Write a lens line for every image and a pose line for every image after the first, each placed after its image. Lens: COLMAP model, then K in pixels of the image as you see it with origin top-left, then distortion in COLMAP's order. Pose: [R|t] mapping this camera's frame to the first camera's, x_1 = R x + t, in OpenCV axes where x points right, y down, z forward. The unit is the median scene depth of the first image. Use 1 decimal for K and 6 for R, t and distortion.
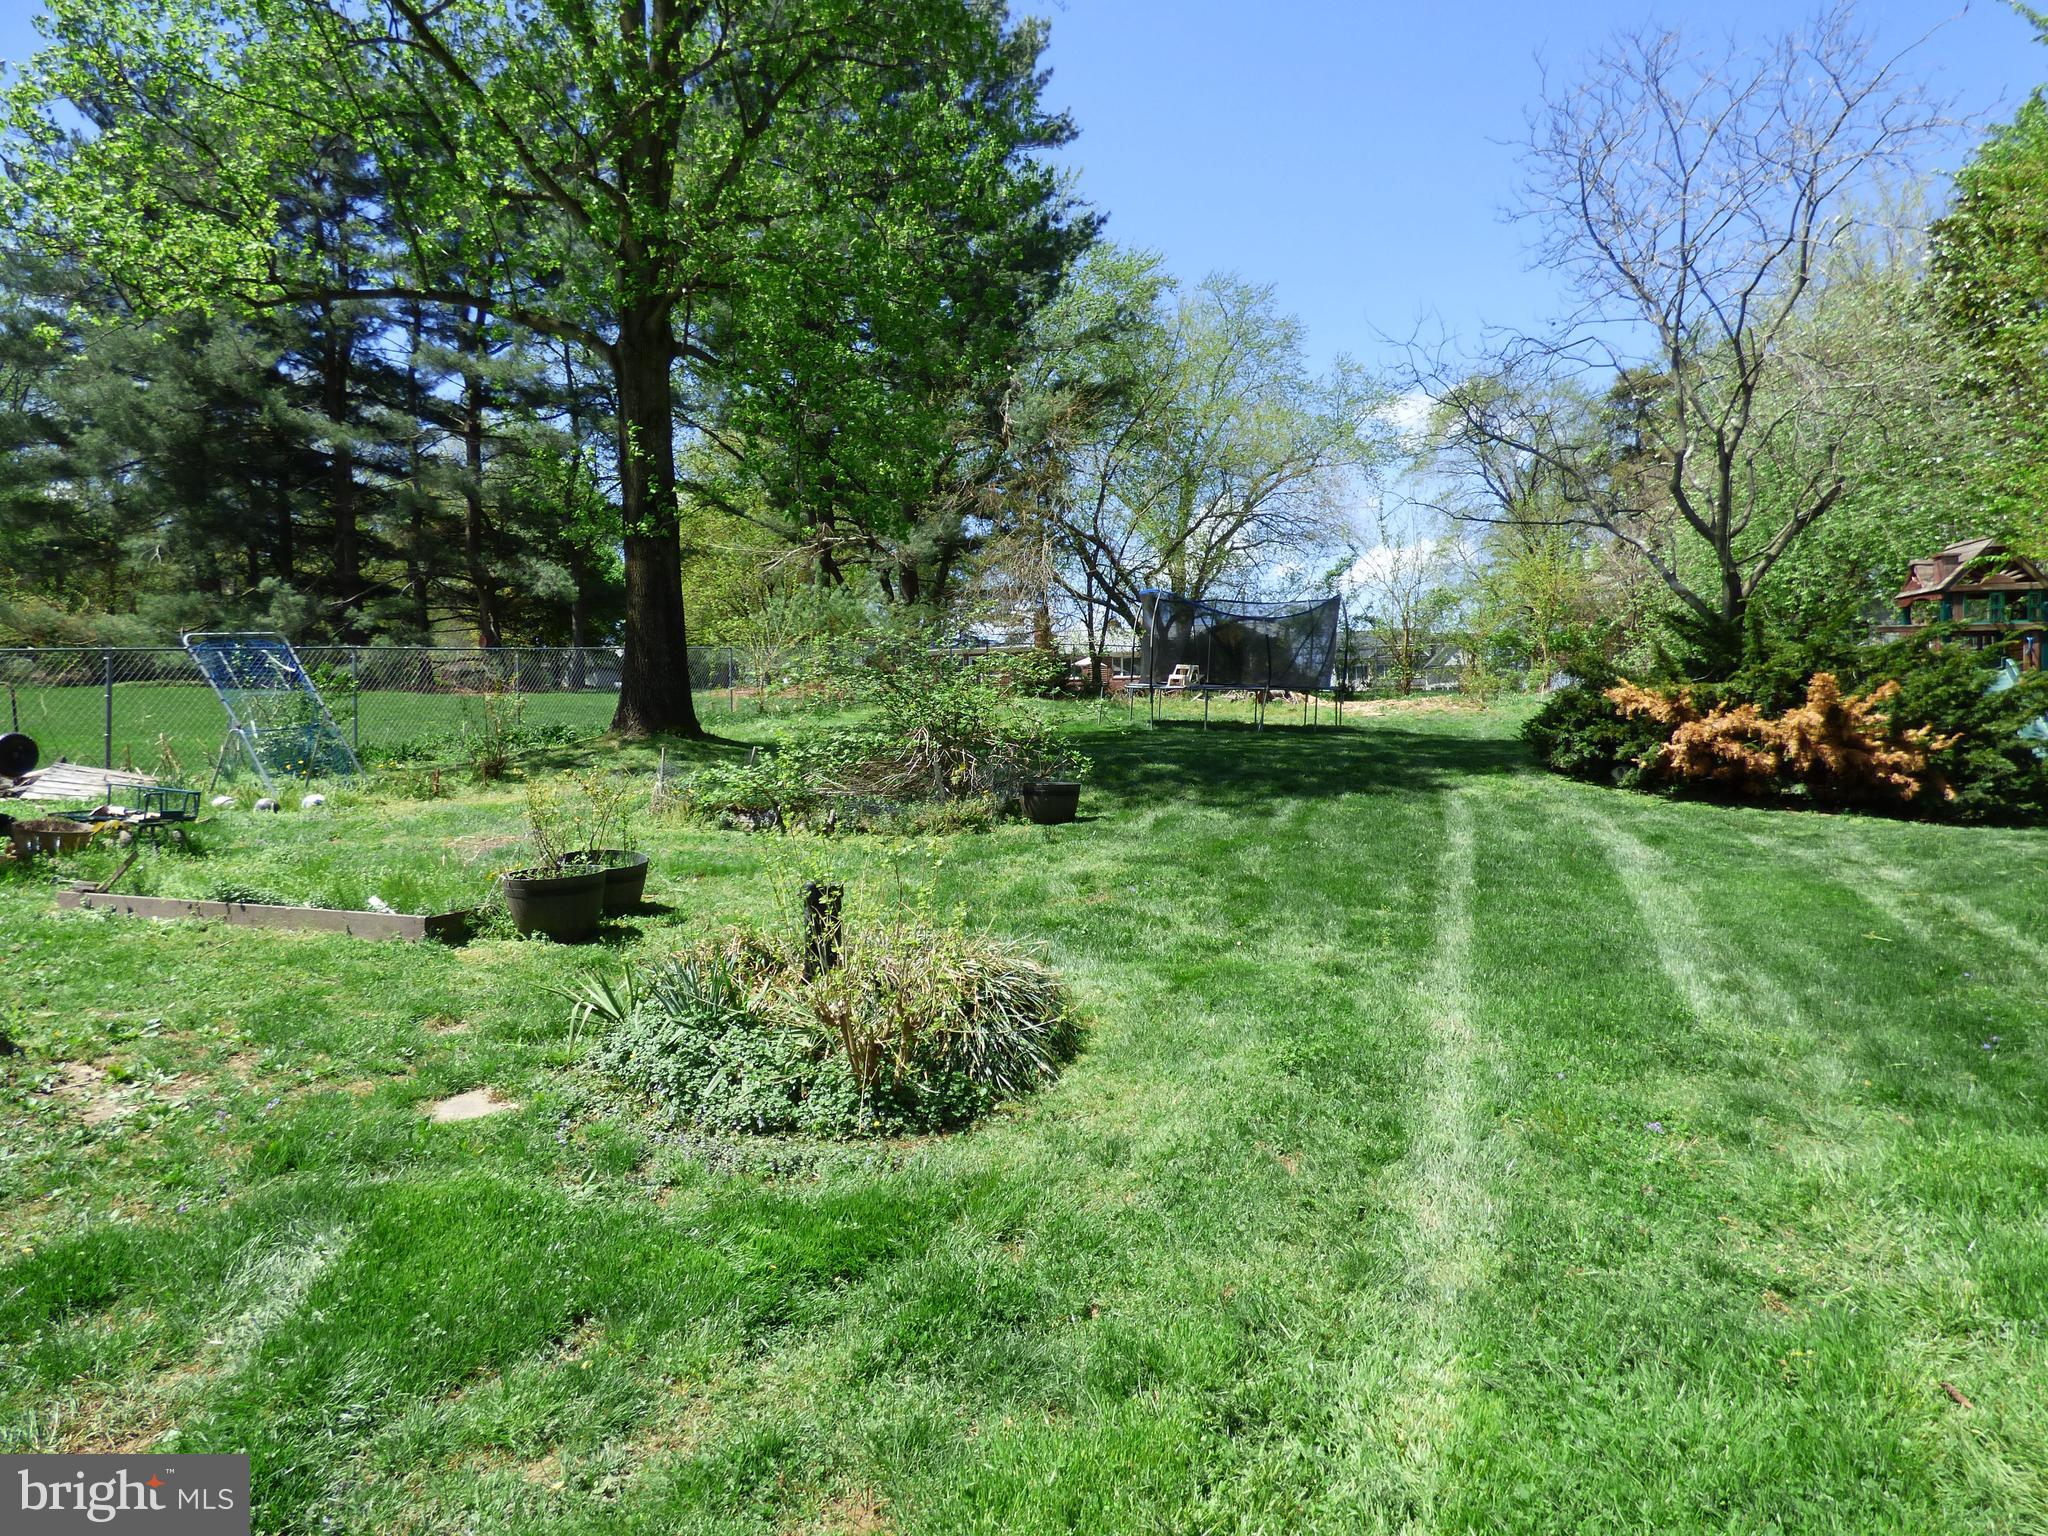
lens RADIAL K [[1189.8, 0, 1026.8], [0, 1189.8, 776.2], [0, 0, 1]] dist [-0.006512, -0.021602]
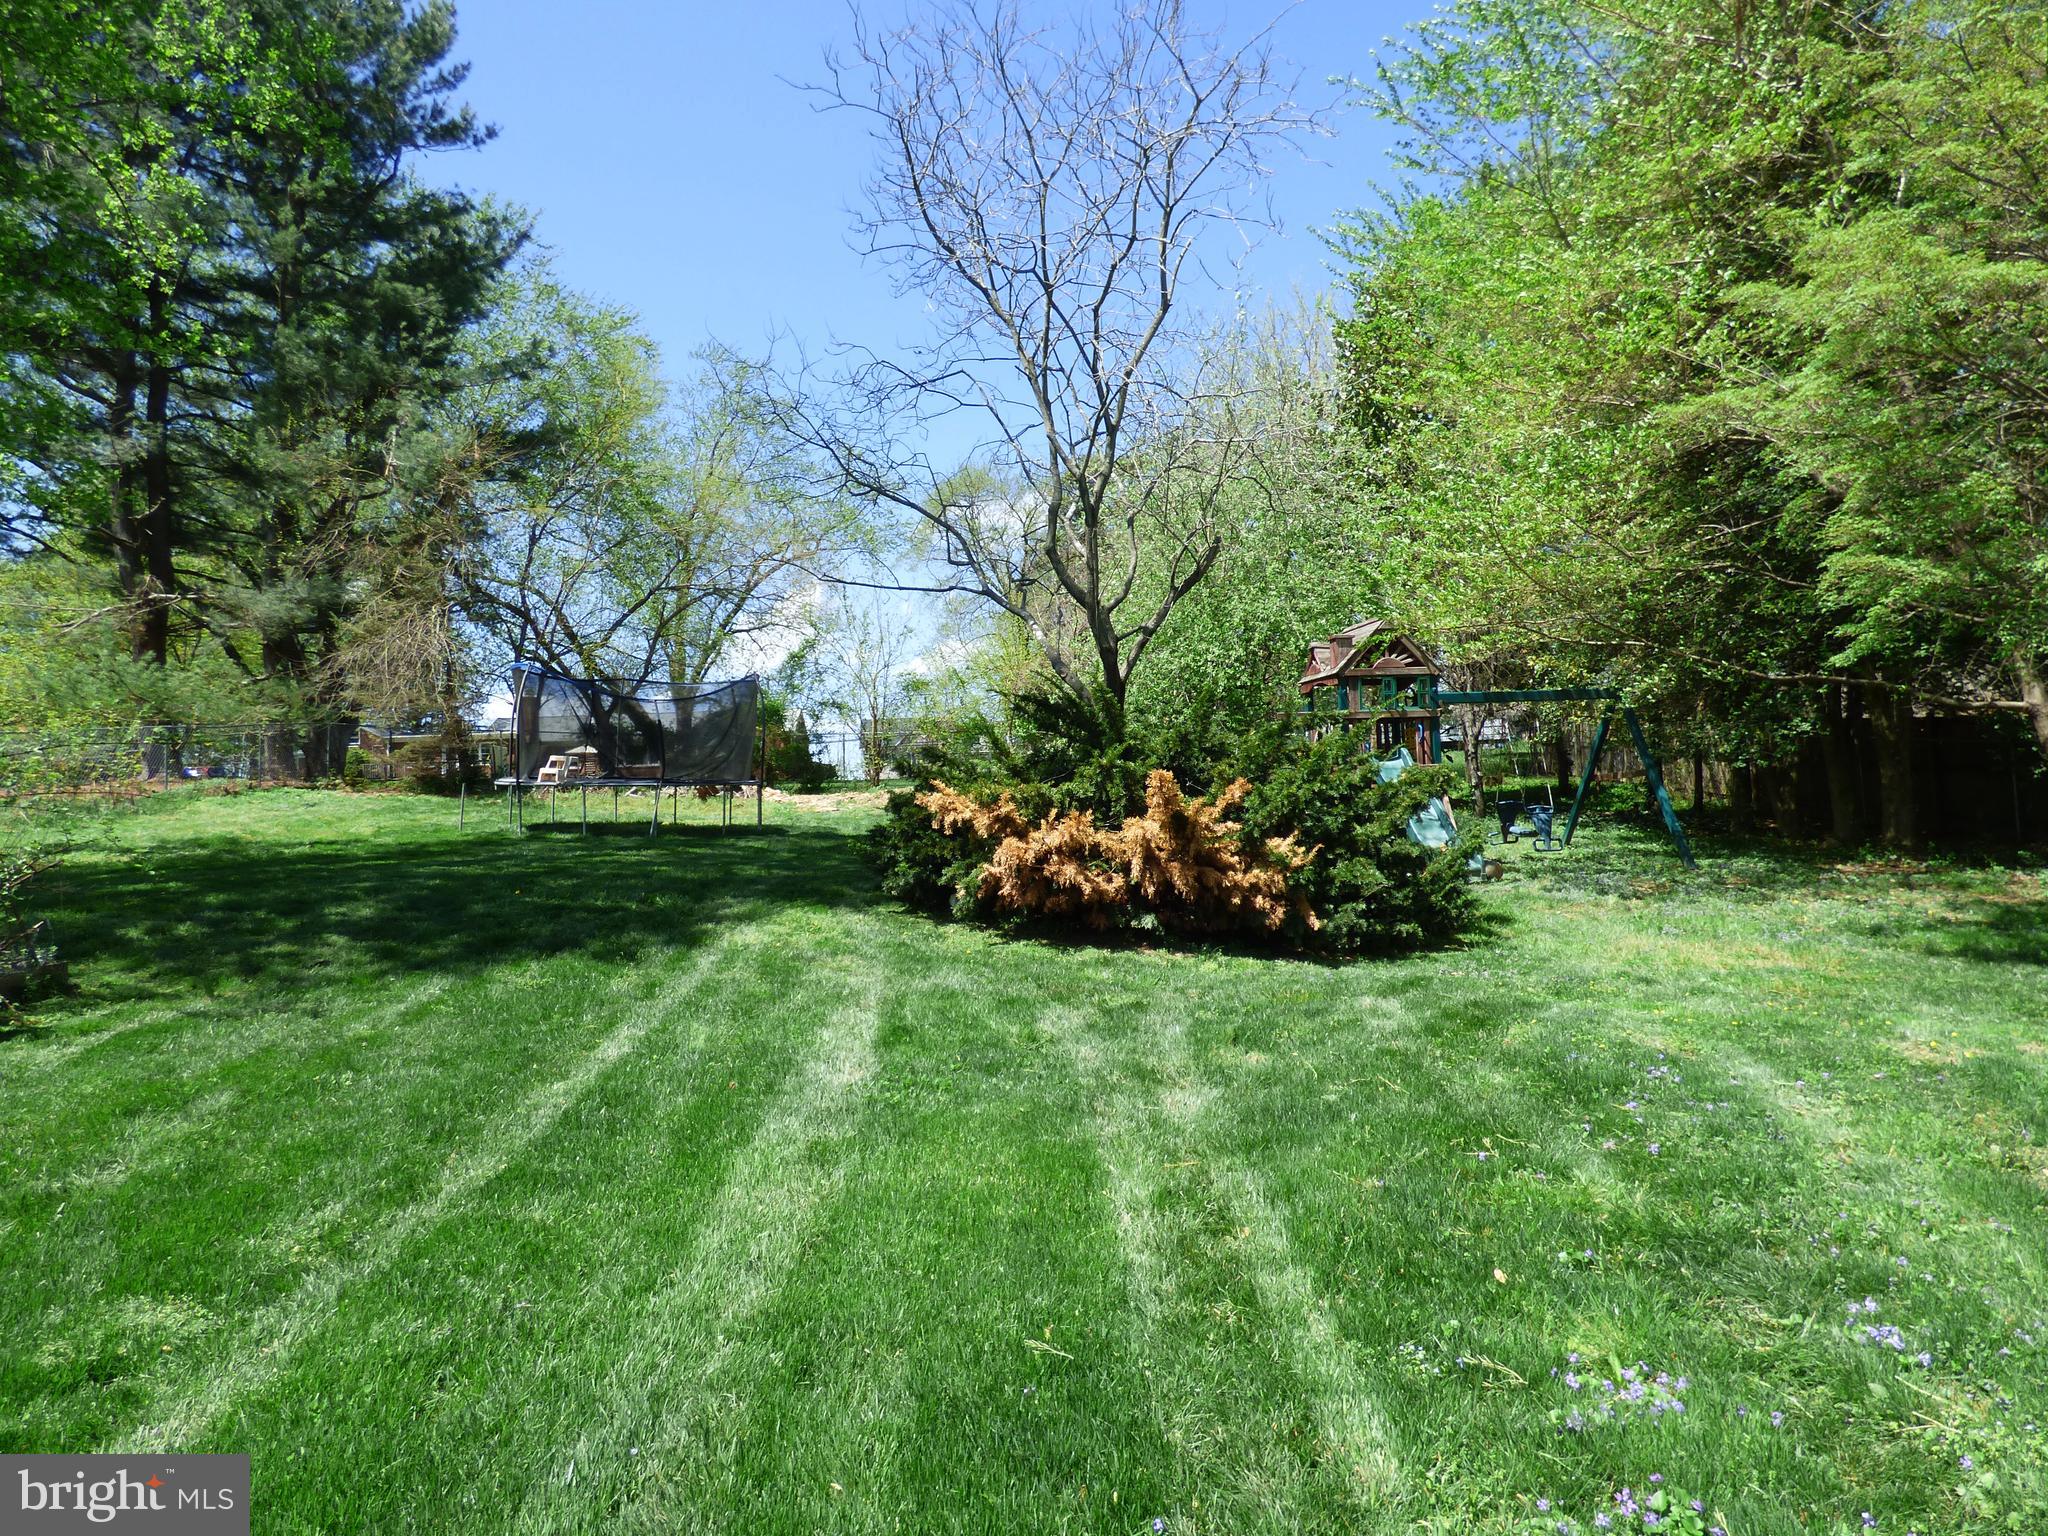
lens RADIAL K [[1189.8, 0, 1026.8], [0, 1189.8, 776.2], [0, 0, 1]] dist [-0.006512, -0.021602]
pose [[0.936350, -0.009494, 0.350940, 0.305926], [0.035637, 0.997041, -0.068111, -0.032025], [-0.349255, 0.076282, 0.933918, 0.300096]]
